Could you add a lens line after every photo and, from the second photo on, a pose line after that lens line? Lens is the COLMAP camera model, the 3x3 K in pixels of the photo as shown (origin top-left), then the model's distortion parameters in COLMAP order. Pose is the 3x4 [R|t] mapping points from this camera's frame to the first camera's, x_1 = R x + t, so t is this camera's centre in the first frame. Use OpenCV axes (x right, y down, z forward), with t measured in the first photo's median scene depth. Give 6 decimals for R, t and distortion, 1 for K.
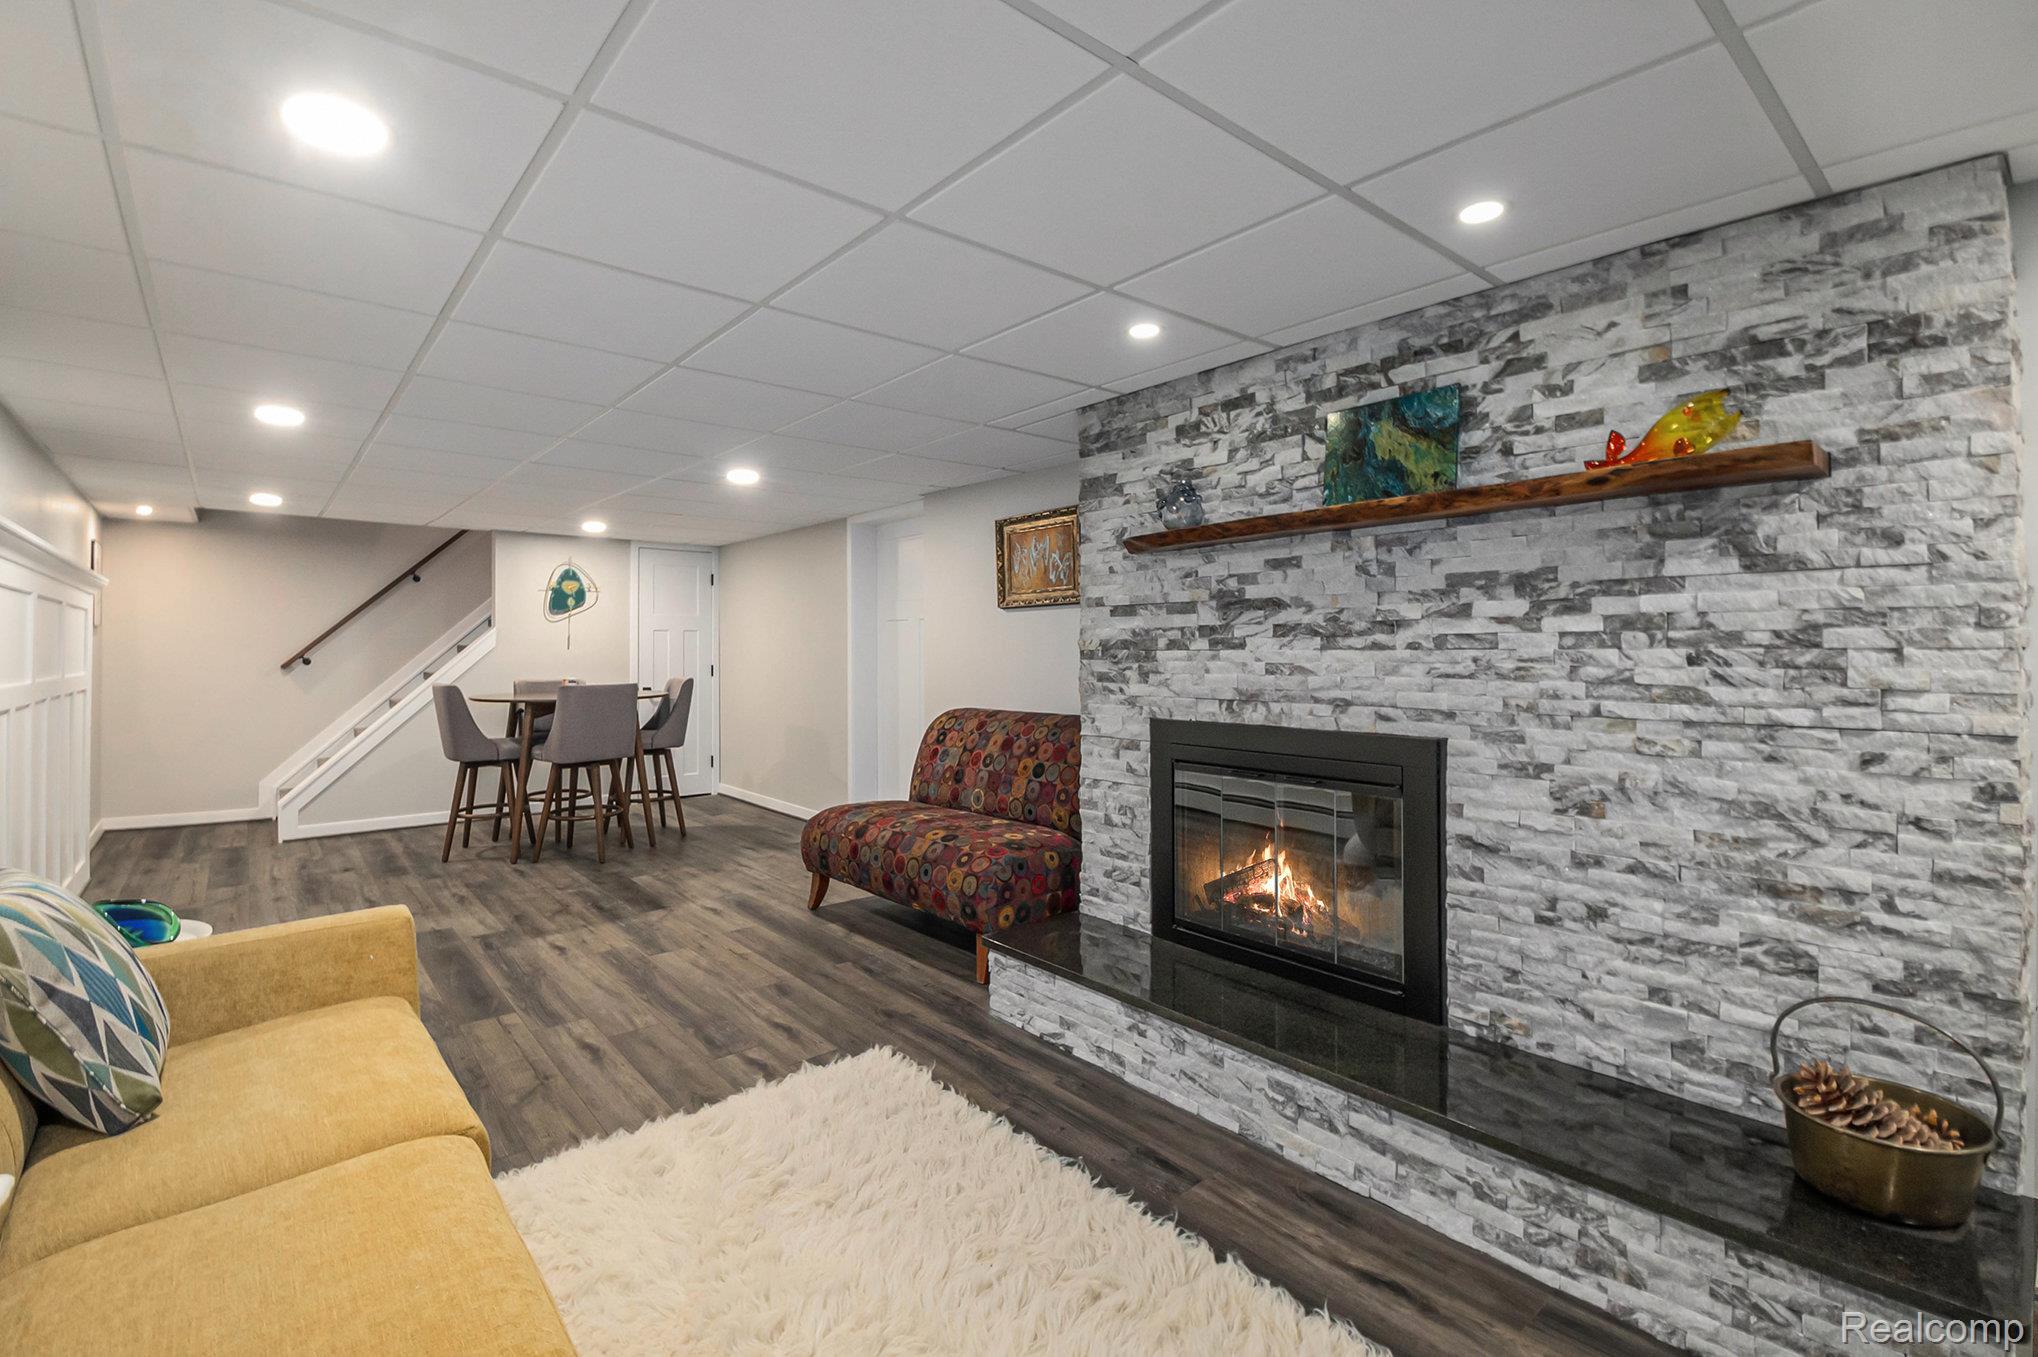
lens RADIAL K [[897.4, 0, 924.5], [0, 897.4, 634.8], [0, 0, 1]] dist [0.023286, -0.000147]
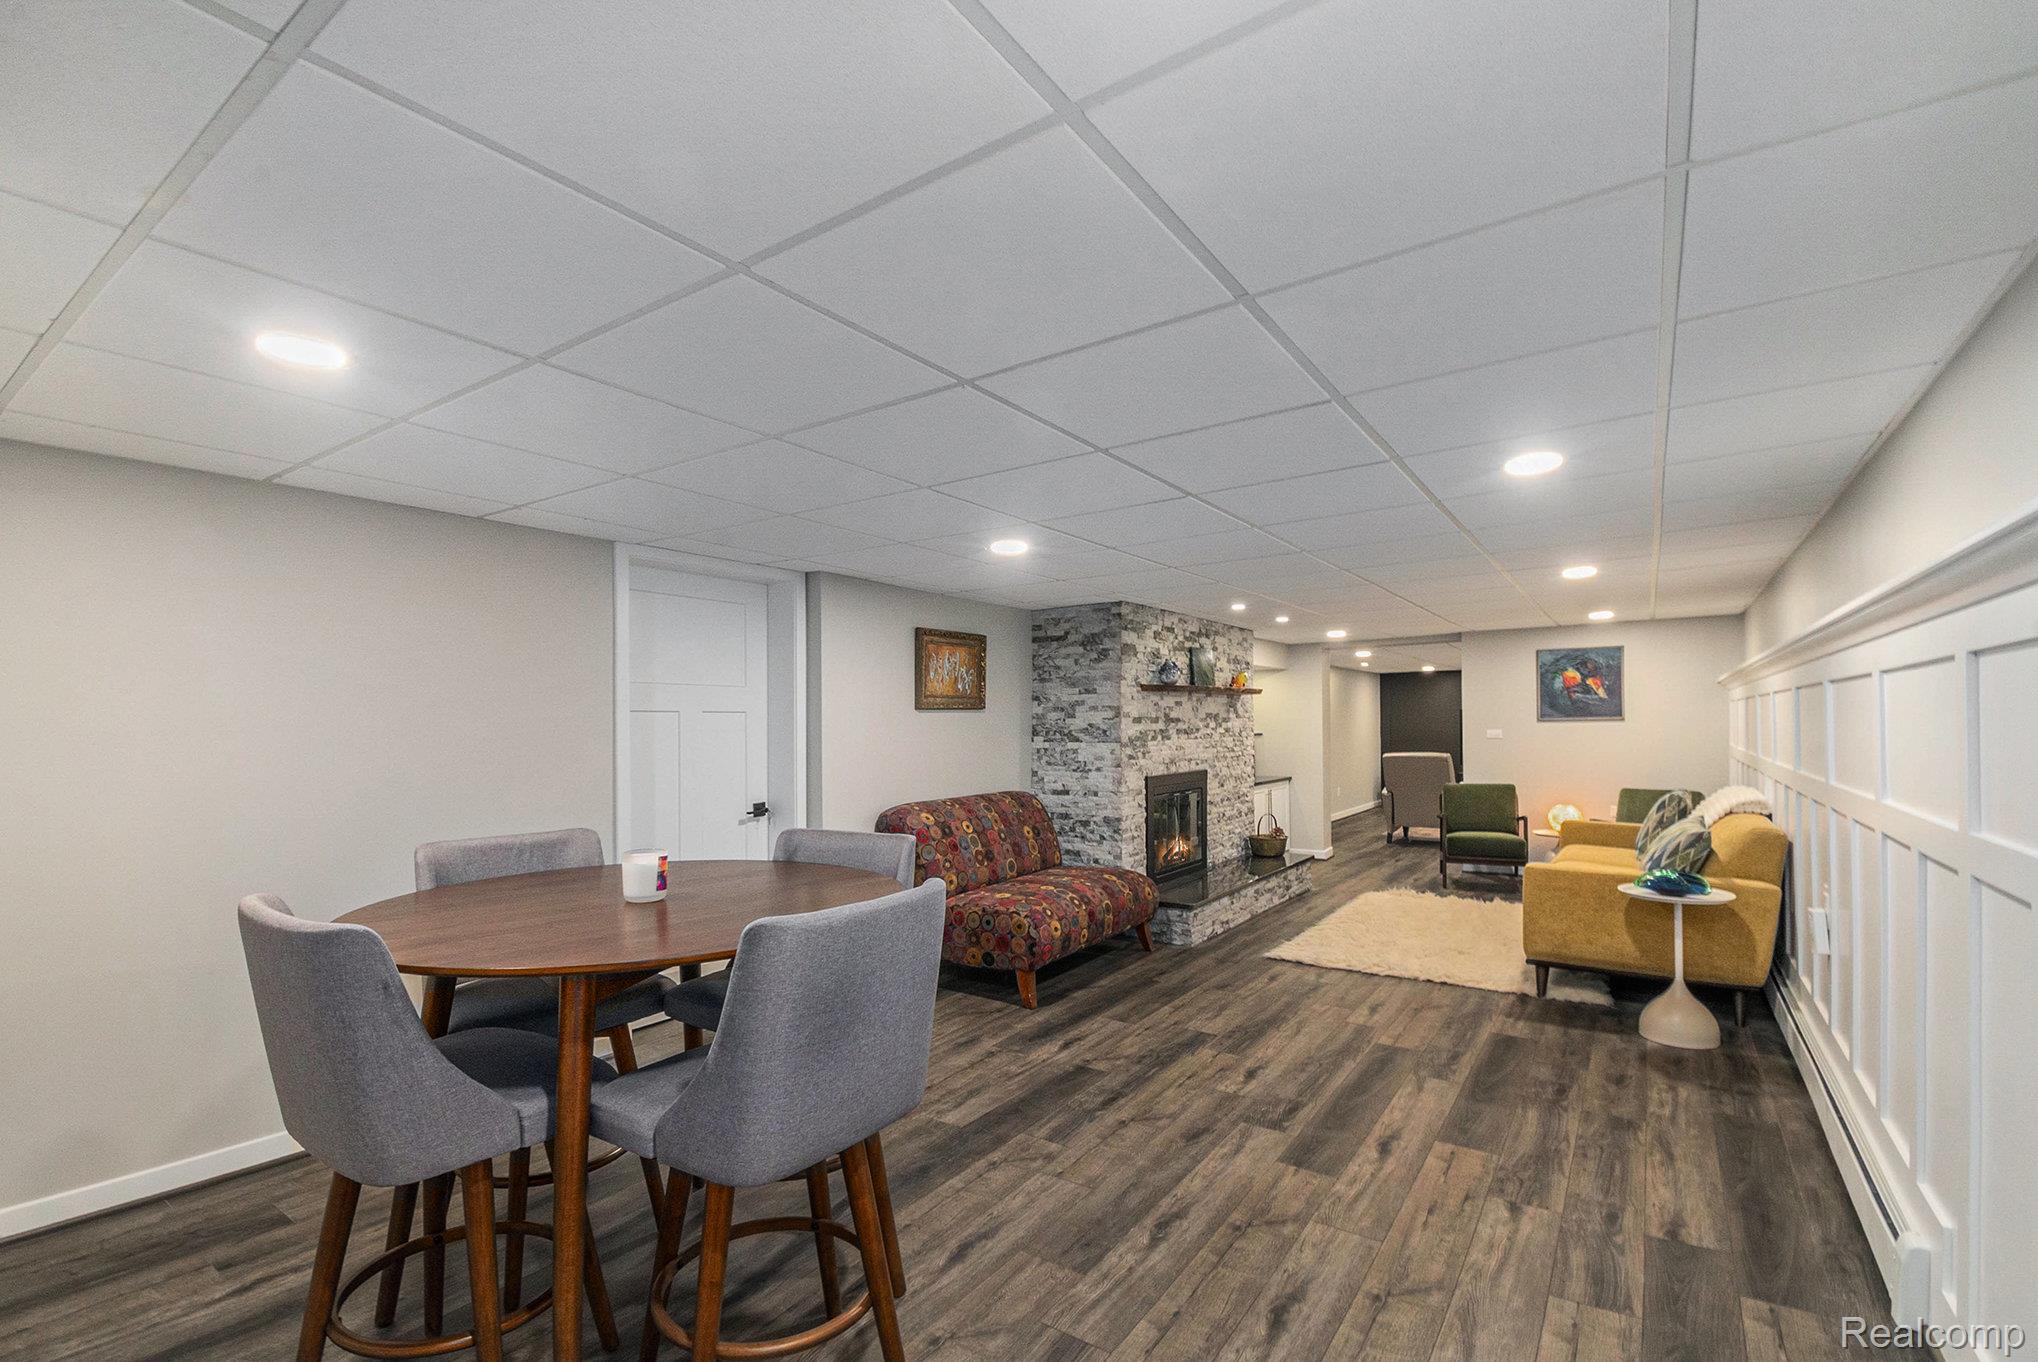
lens RADIAL K [[922.0, 0, 930.3], [0, 922.0, 729.5], [0, 0, 1]] dist [0.001618, 0.000006]
pose [[-0.257106, 0.004733, 0.966372, -1.827482], [-0.000694, 0.999987, -0.005083, 0.002167], [-0.966383, -0.001977, -0.257100, 2.315467]]
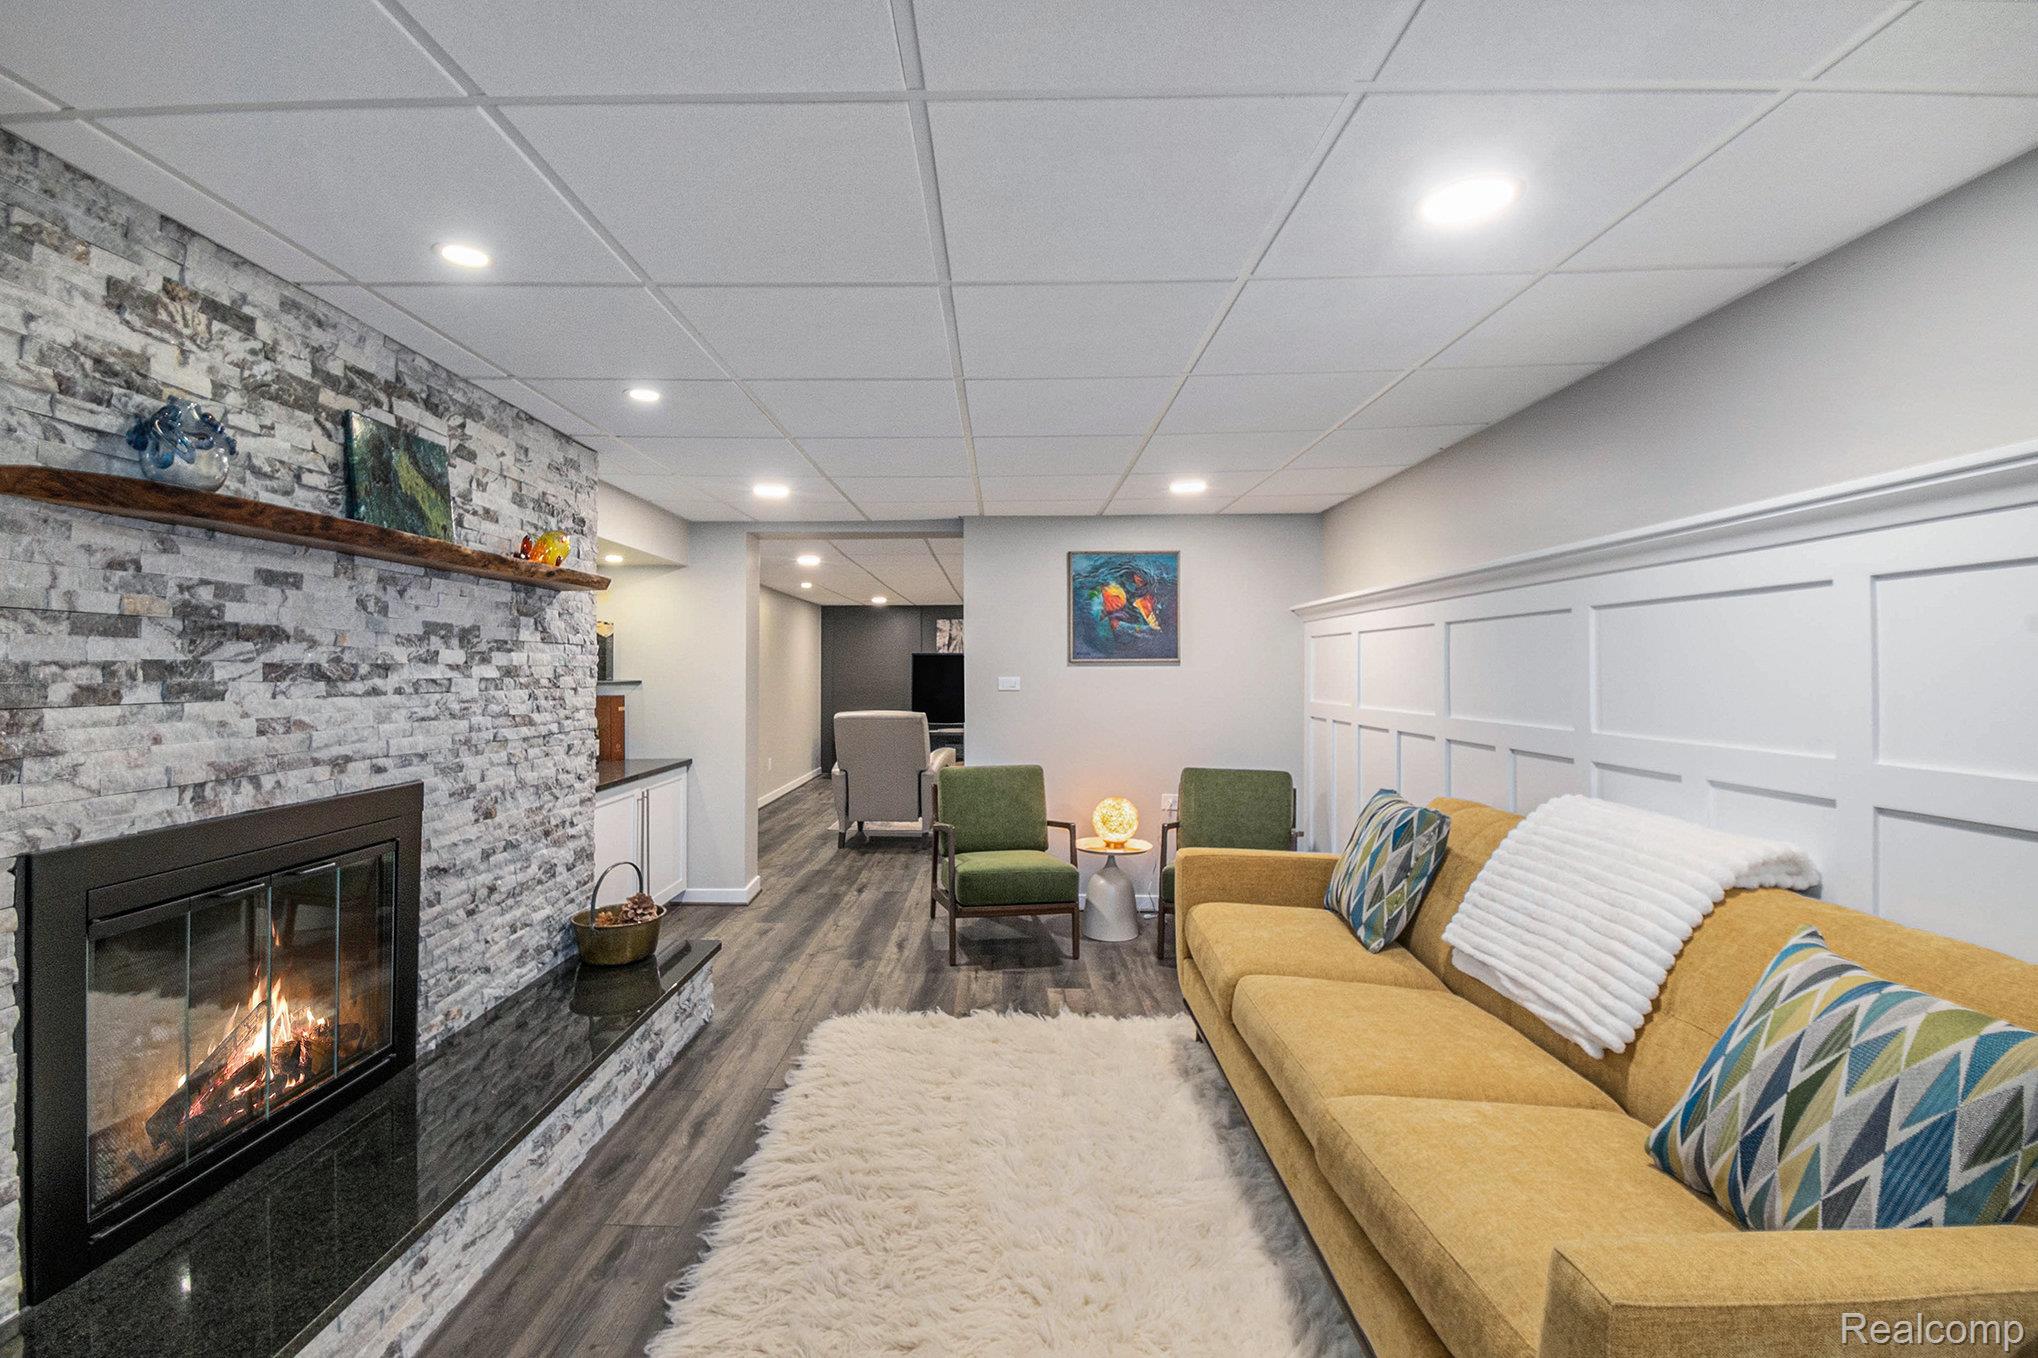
lens RADIAL K [[907.2, 0, 1010.5], [0, 907.2, 661.4], [0, 0, 1]] dist [-0.002055, -0.001255]
pose [[-0.806428, 0.011896, 0.591213, -0.511527], [-0.004271, 0.999654, -0.025940, 0.002936], [-0.591317, -0.023444, -0.806098, 1.268418]]
